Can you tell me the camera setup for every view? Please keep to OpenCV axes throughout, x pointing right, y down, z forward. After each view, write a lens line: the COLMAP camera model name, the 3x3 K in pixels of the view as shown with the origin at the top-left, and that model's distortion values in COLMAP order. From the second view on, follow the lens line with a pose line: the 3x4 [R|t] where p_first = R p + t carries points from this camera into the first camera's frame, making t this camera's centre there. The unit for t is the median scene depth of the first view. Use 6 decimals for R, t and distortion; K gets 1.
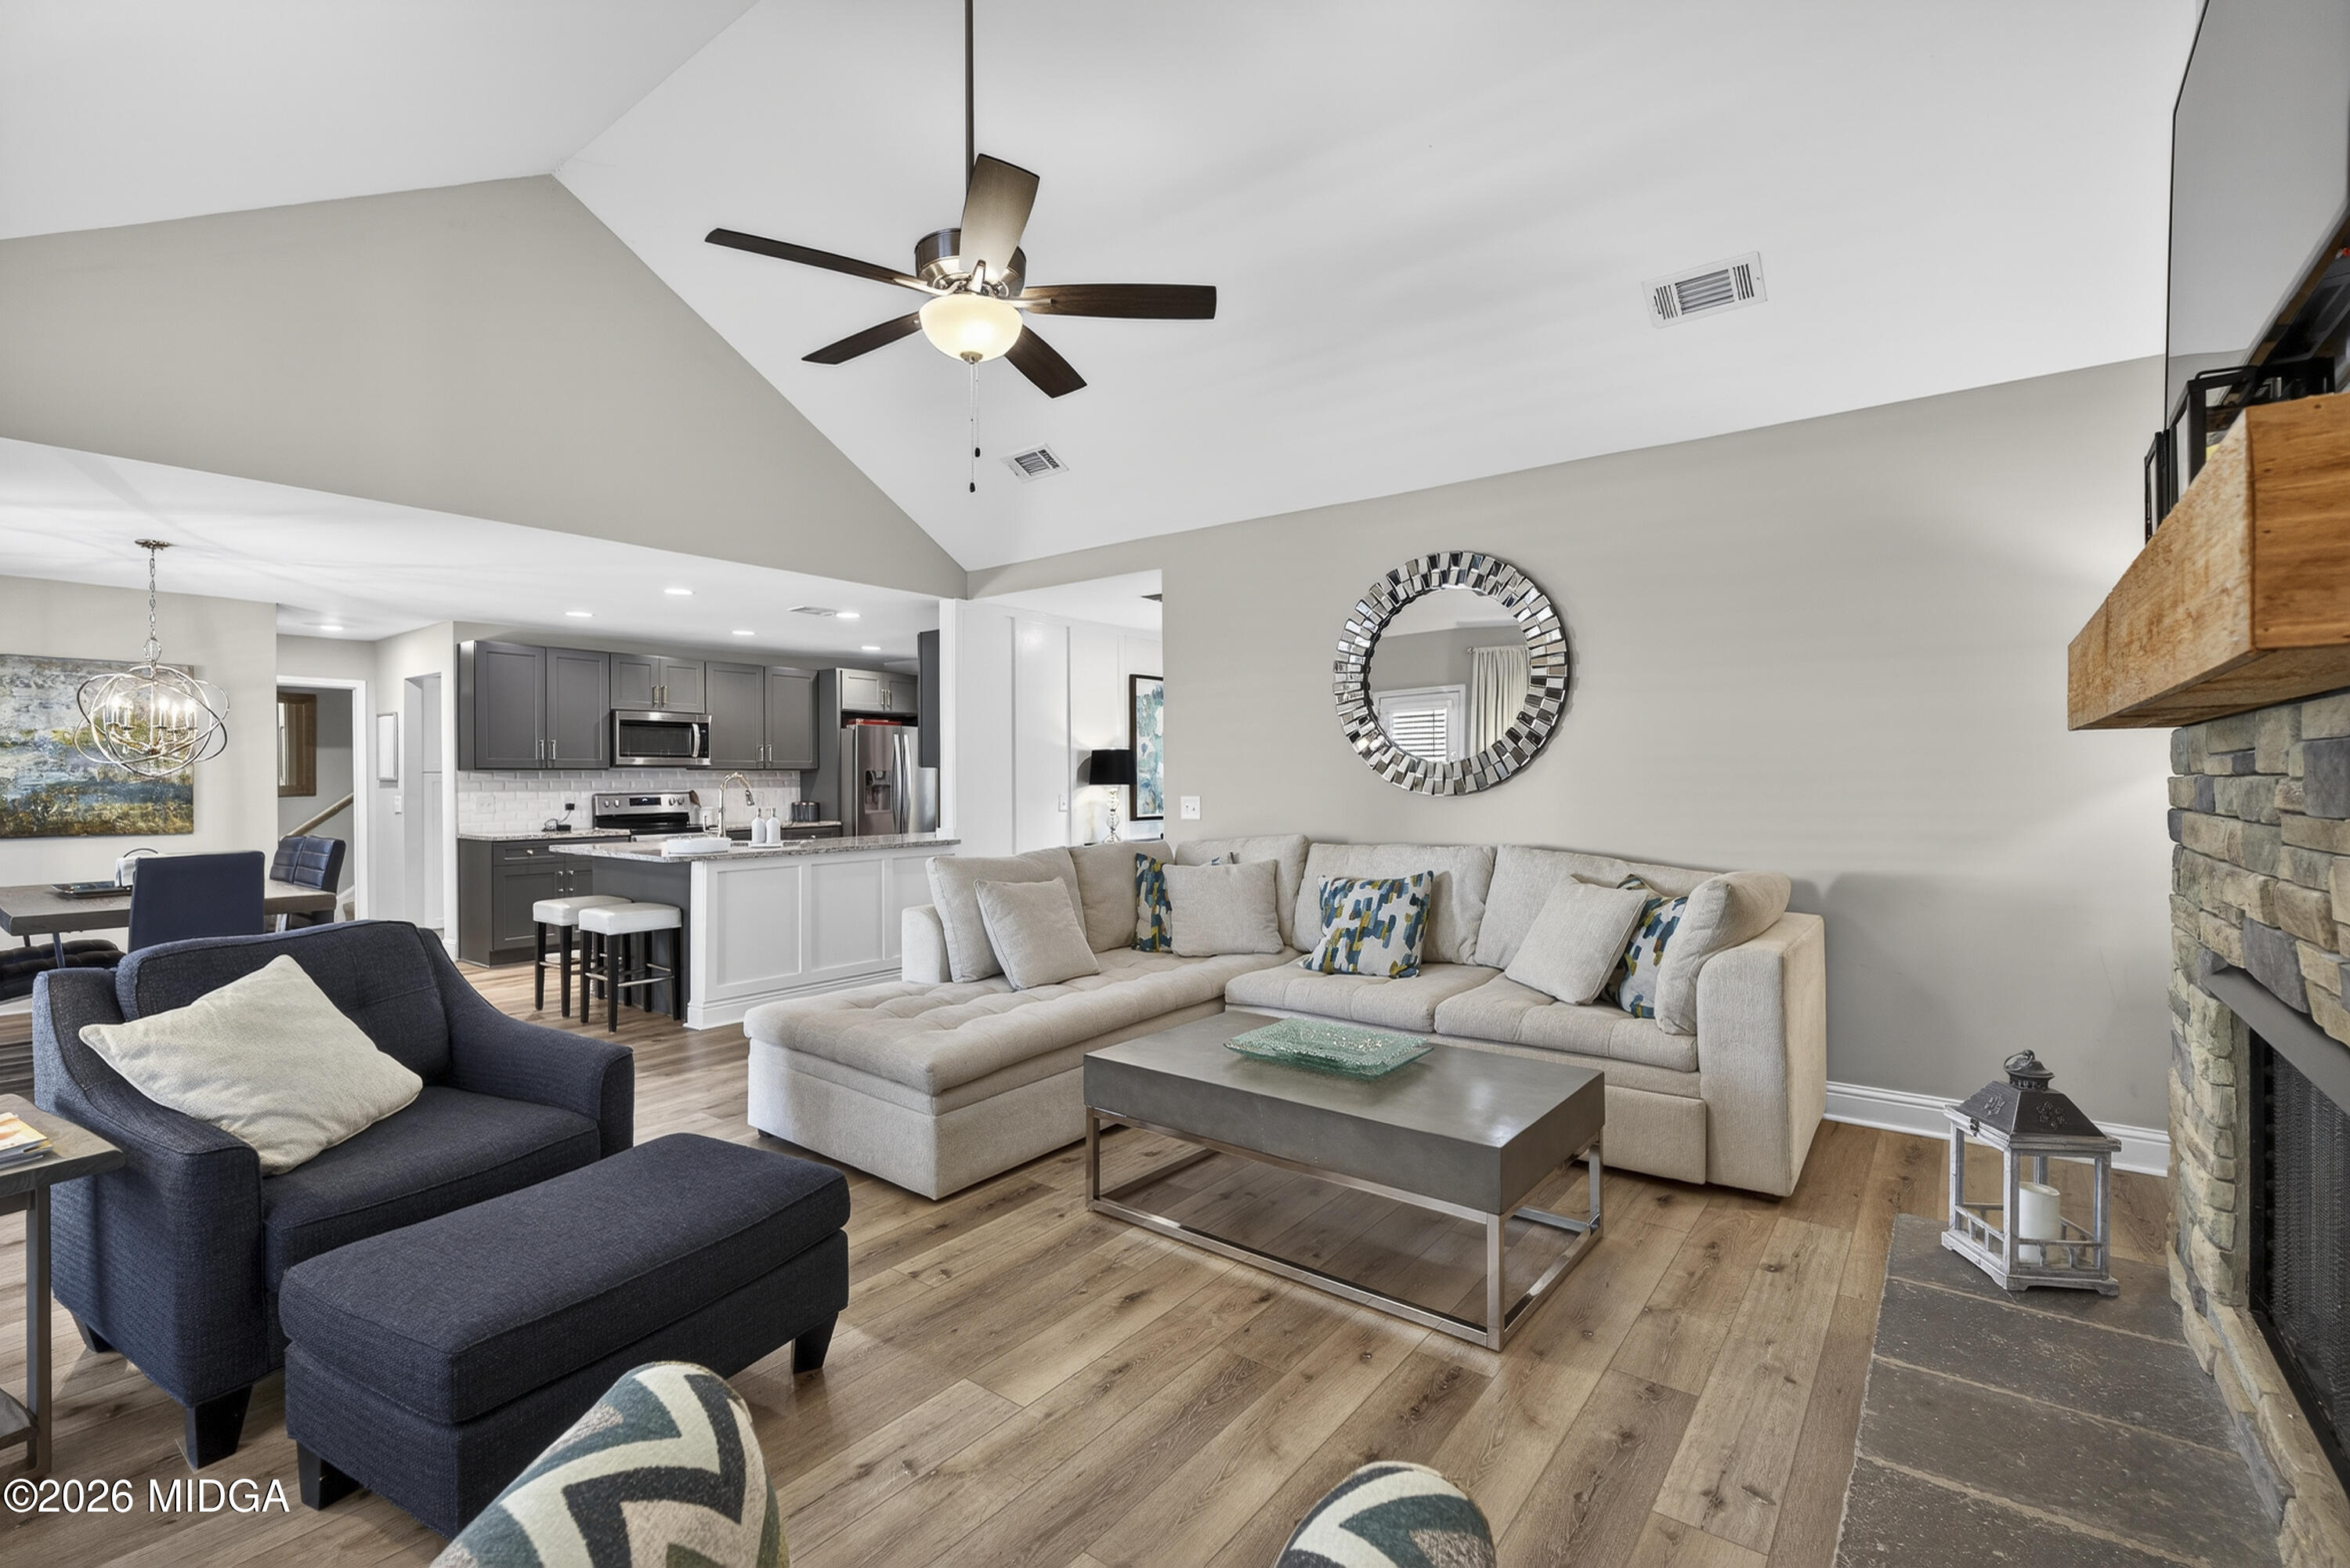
lens RADIAL K [[1032.6, 0, 1166.9], [0, 1032.6, 779.2], [0, 0, 1]] dist [-0.008774, -0.001440]
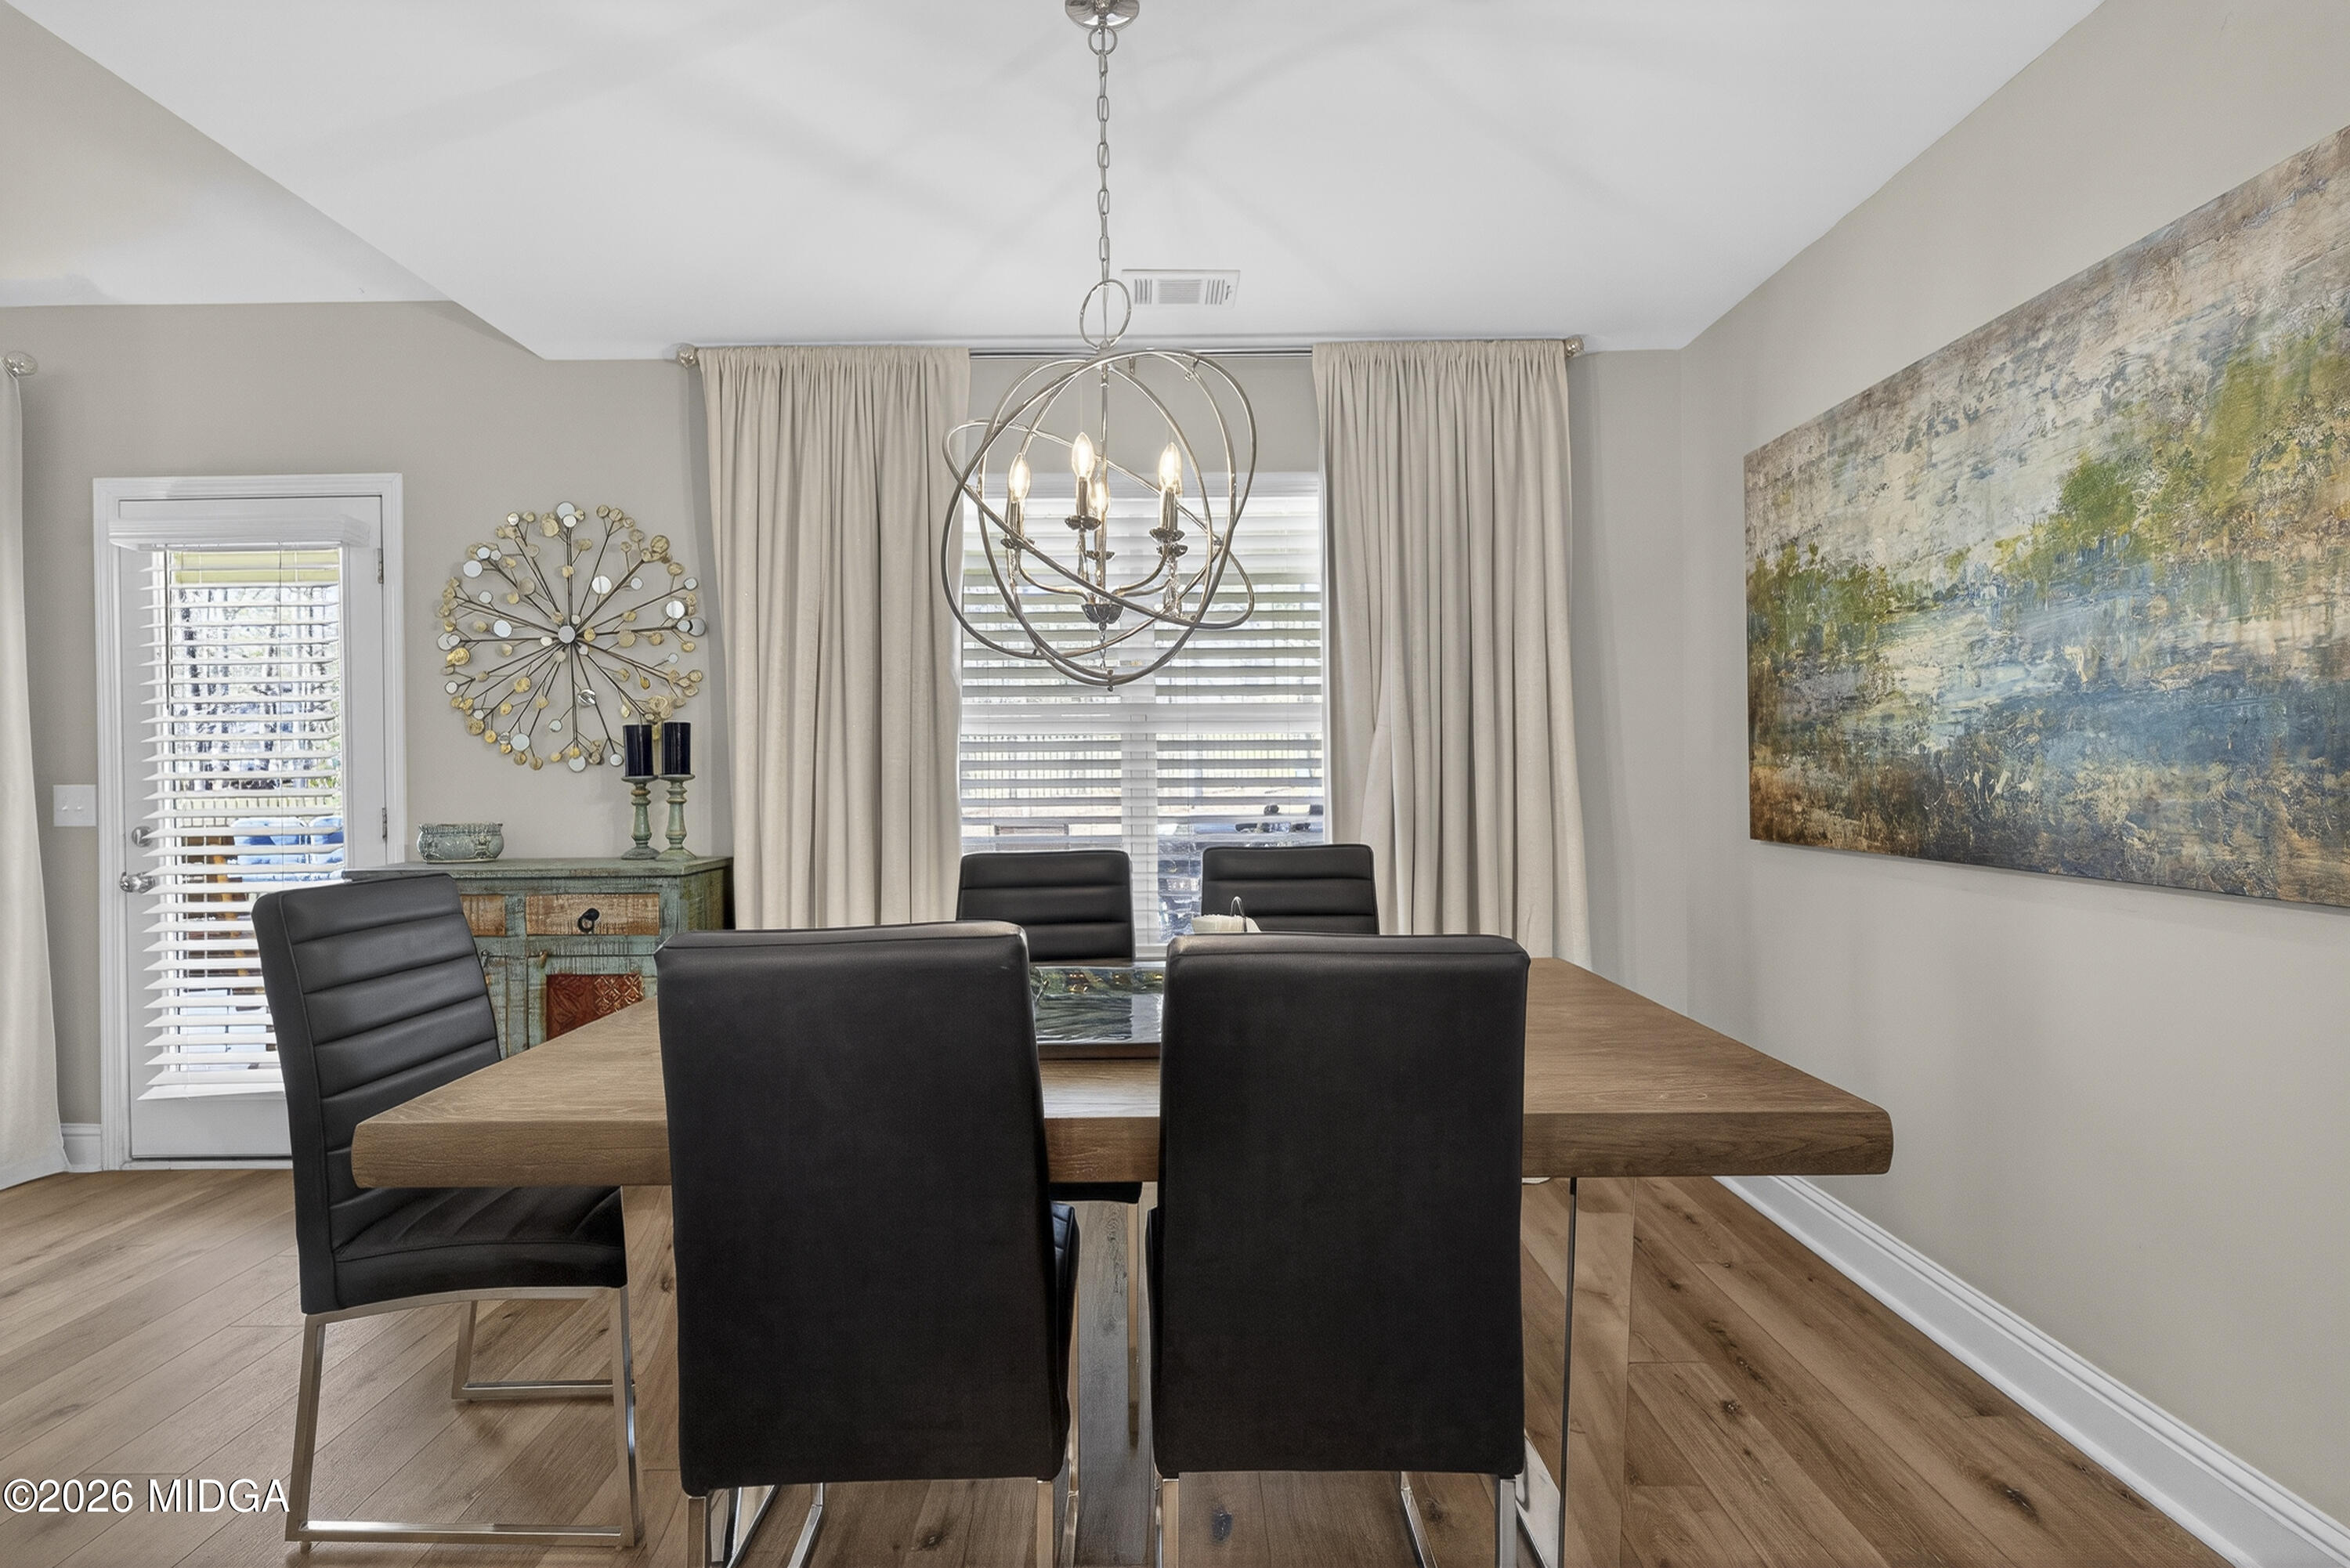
lens RADIAL K [[1032.6, 0, 1175.0], [0, 1032.6, 773.2], [0, 0, 1]] dist [-0.008774, -0.001440]
pose [[-0.791627, 0.014509, -0.610833, -0.670079], [0.015220, 0.999876, 0.004026, 0.021009], [0.610815, -0.006109, -0.791750, 1.080680]]
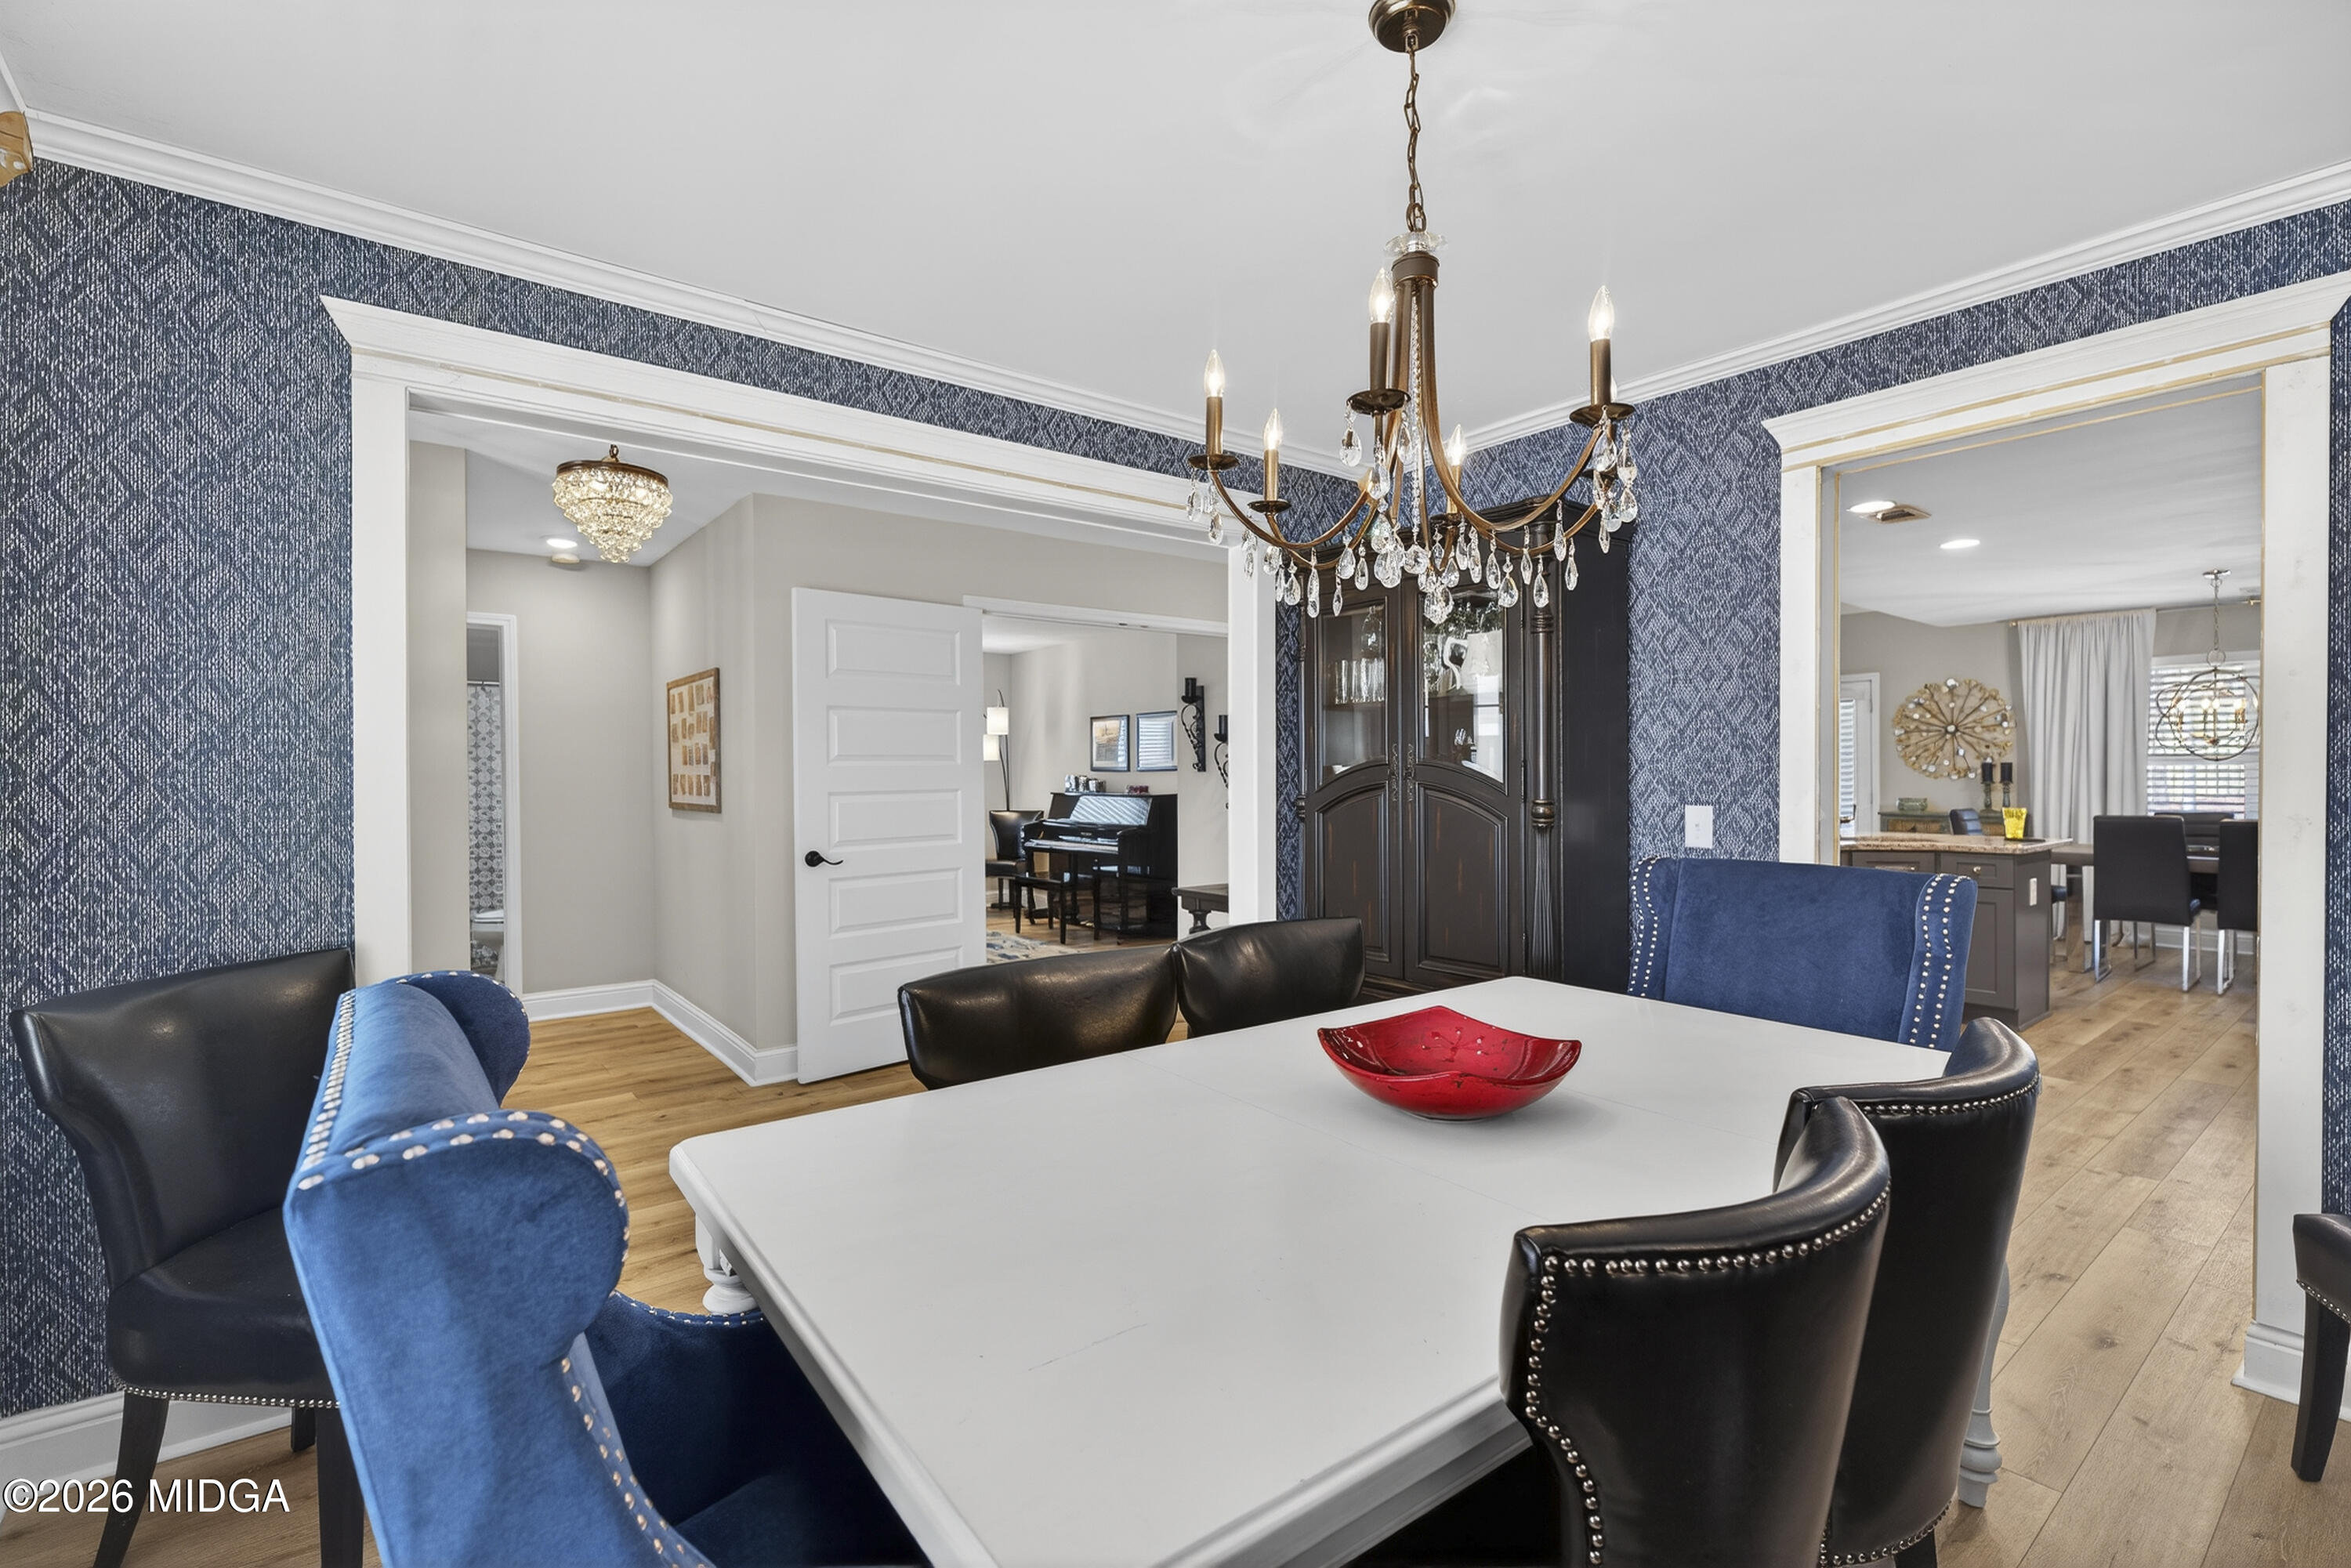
lens RADIAL K [[1033.1, 0, 1164.2], [0, 1033.1, 779.8], [0, 0, 1]] dist [-0.008774, -0.001440]
pose [[-0.963712, 0.008986, 0.266792, -0.075964], [0.011789, 0.999891, 0.008909, -0.007593], [-0.266683, 0.011731, -0.963713, 2.131915]]
